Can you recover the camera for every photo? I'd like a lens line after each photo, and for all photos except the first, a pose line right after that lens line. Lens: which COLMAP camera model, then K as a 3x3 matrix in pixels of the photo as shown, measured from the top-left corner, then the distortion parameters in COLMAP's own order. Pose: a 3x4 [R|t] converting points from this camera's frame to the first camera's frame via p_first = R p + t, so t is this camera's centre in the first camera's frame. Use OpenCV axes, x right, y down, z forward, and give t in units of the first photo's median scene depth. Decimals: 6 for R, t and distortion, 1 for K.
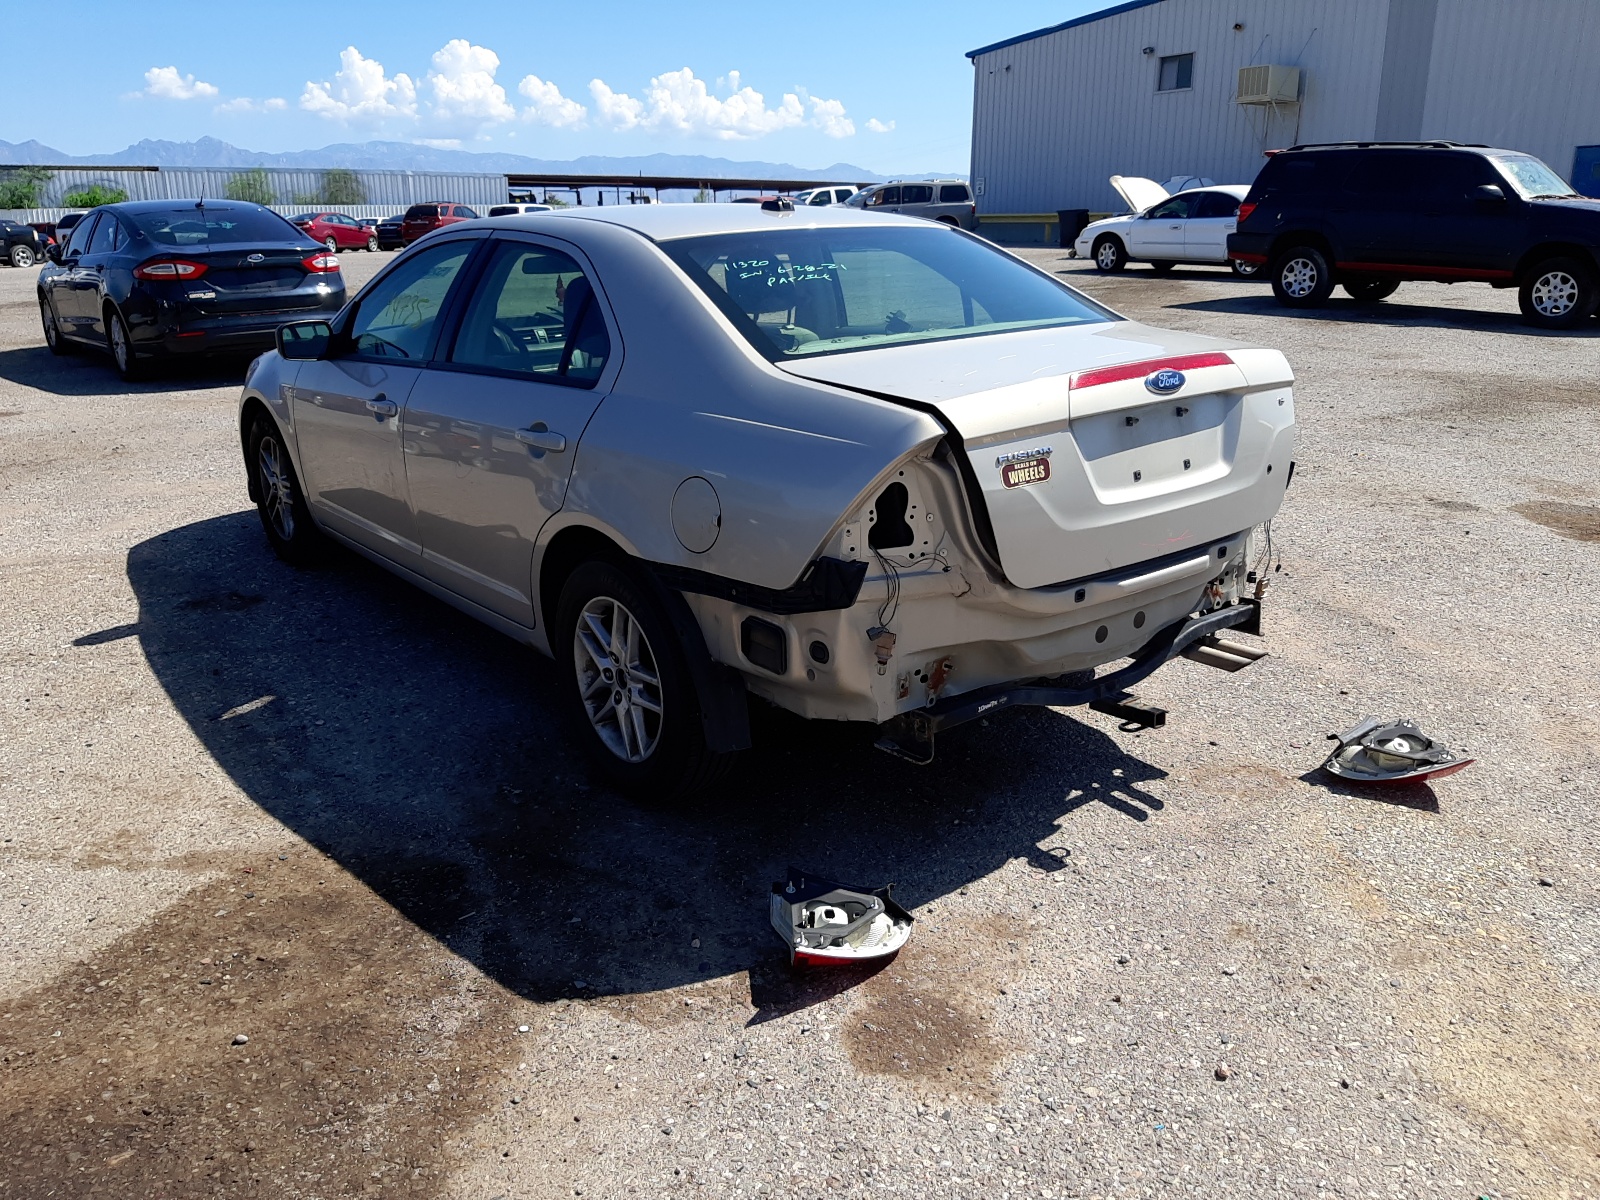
lens RADIAL K [[1262.3, 0, 799.4], [0, 1262.3, 589.8], [0, 0, 1]] dist [0.047429, -0.088604]
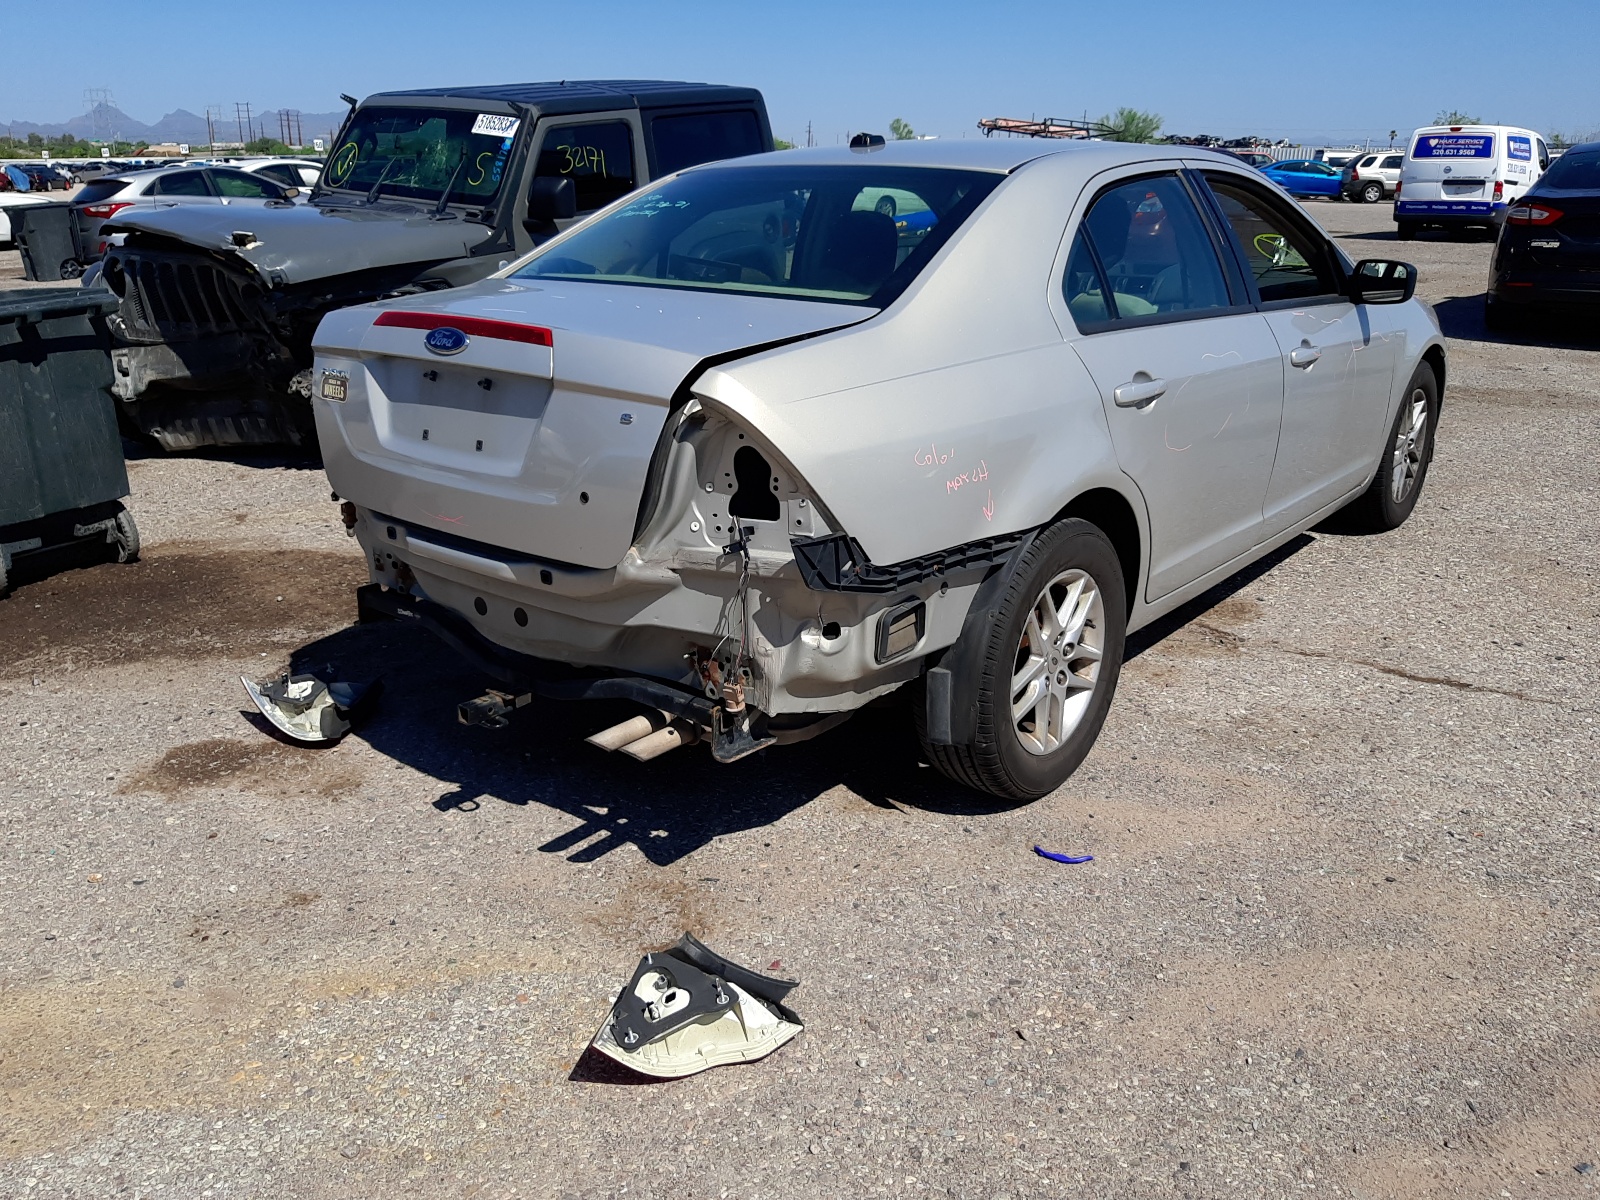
lens RADIAL K [[1262.3, 0, 799.8], [0, 1262.3, 585.8], [0, 0, 1]] dist [0.047429, -0.088604]
pose [[0.213473, 0.322582, -0.922155, 1.154378], [-0.284898, 0.923441, 0.257080, -0.288797], [0.934485, 0.207840, 0.289033, 0.949469]]
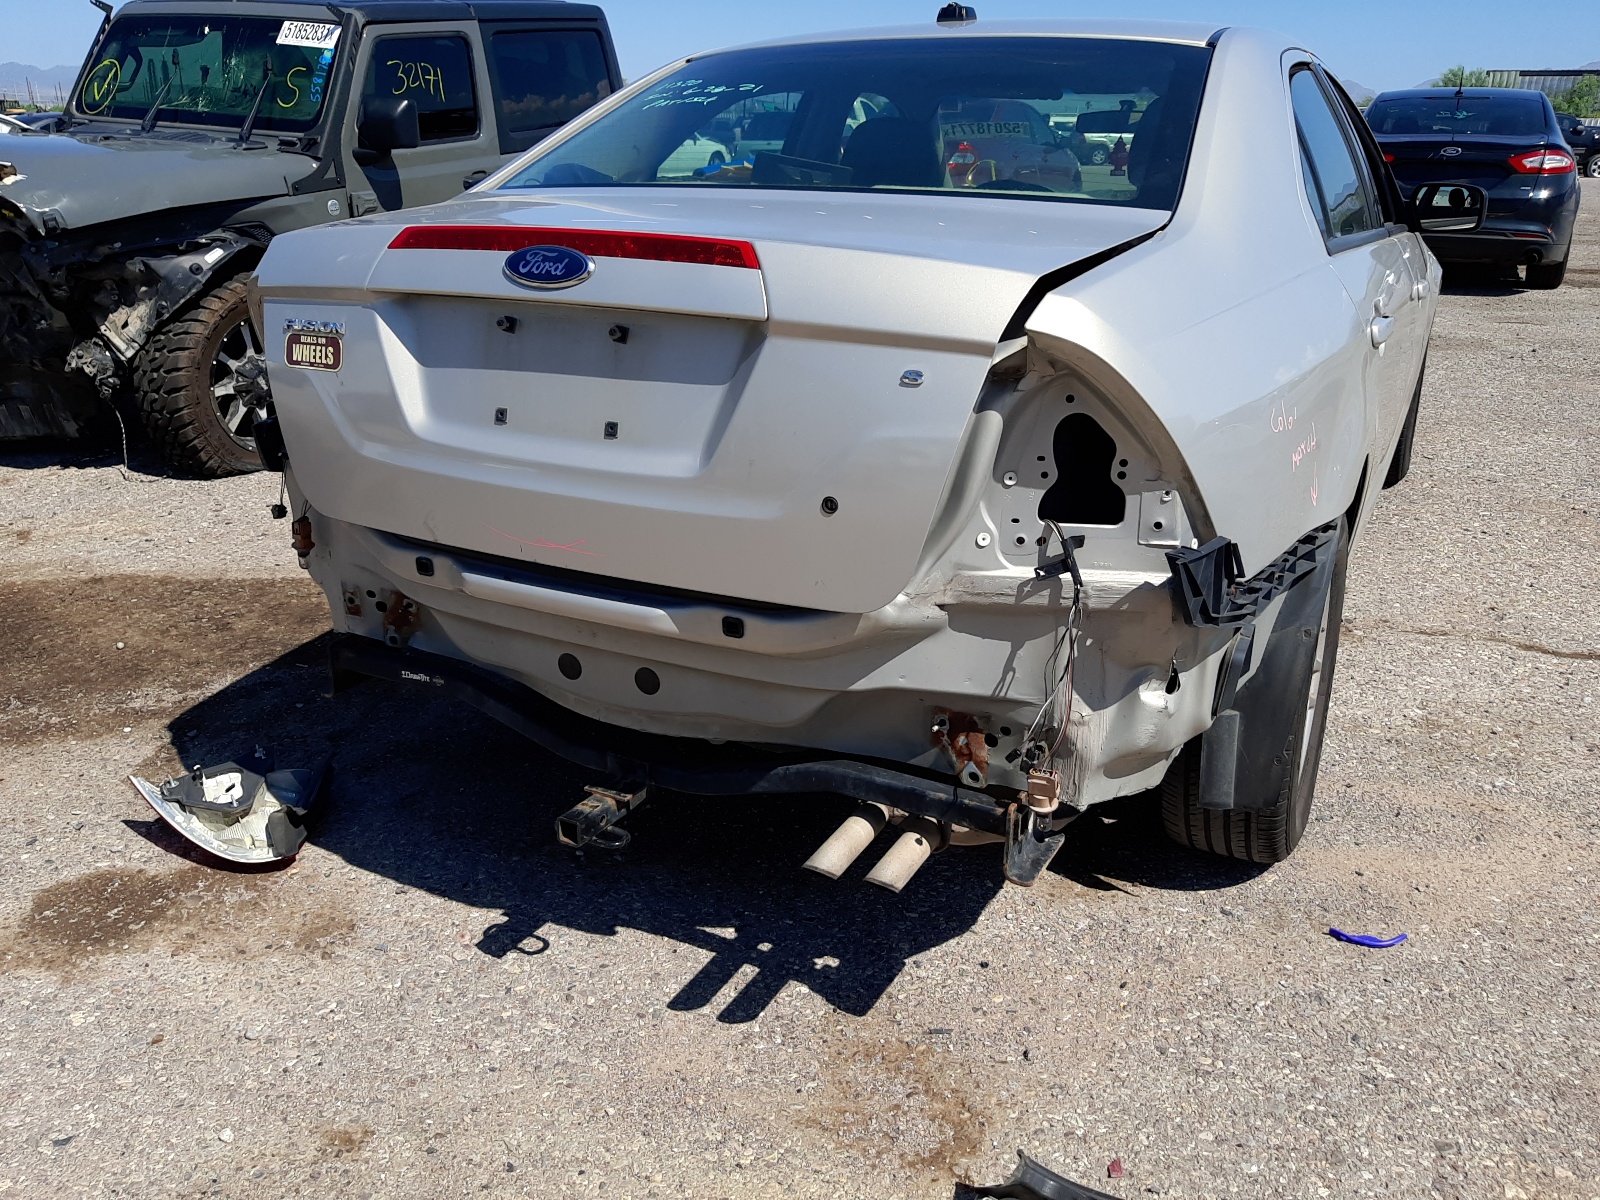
lens RADIAL K [[1262.3, 0, 793.2], [0, 1262.3, 596.1], [0, 0, 1]] dist [0.047429, -0.088604]
pose [[0.402390, 0.333731, -0.852470, 0.816980], [-0.276727, 0.931965, 0.234229, -0.178763], [0.872642, 0.141650, 0.467366, 0.797423]]
